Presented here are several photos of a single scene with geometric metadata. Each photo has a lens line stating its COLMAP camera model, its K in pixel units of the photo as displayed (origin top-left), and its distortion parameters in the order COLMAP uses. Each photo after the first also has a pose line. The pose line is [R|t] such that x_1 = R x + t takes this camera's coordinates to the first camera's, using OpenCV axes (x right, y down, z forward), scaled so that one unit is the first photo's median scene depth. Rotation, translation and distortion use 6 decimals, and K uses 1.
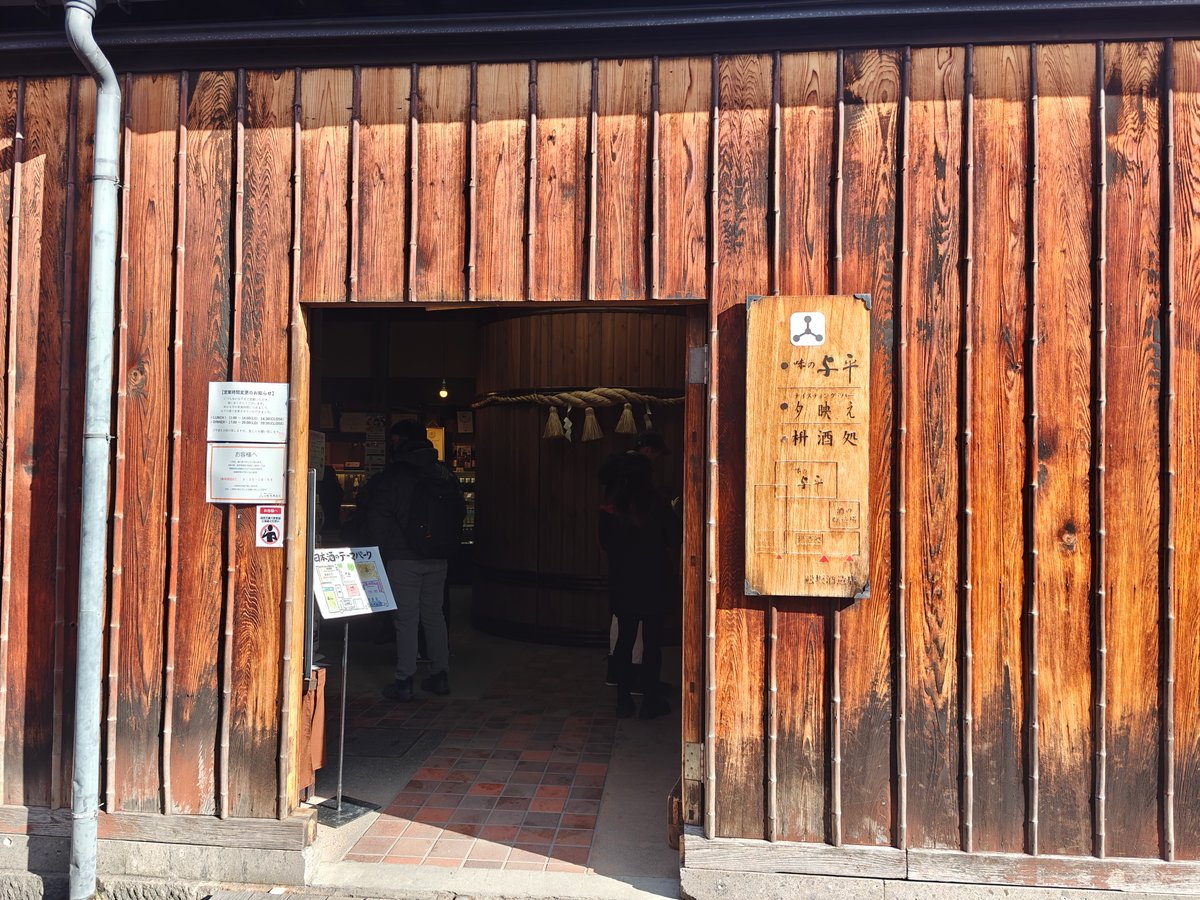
lens RADIAL K [[846.6, 0, 598.8], [0, 846.6, 451.0], [0, 0, 1]] dist [0.040205, -0.025145]
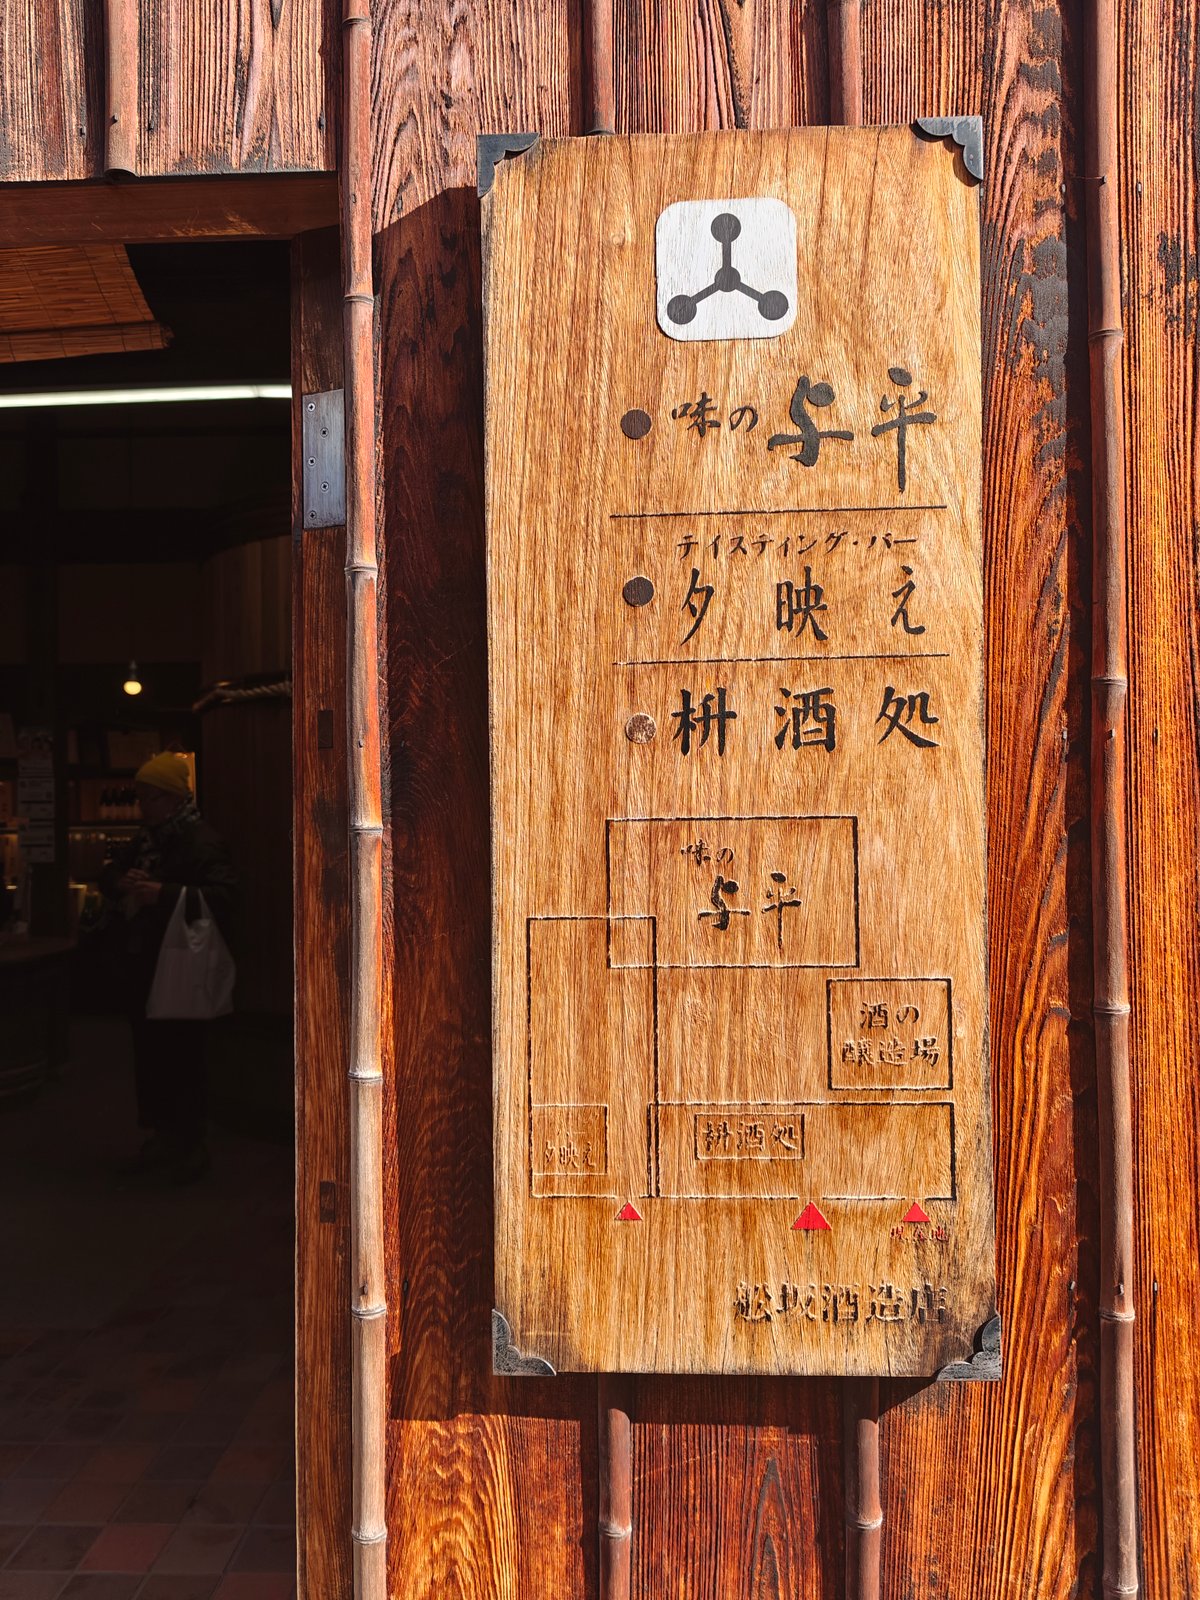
lens RADIAL K [[1128.8, 0, 597.7], [0, 1128.8, 797.9], [0, 0, 1]] dist [0.040205, -0.025145]
pose [[0.998186, -0.022034, 0.056023, 0.187336], [0.021396, 0.999700, 0.011957, 0.002094], [-0.056269, -0.010737, 0.998358, 0.675566]]
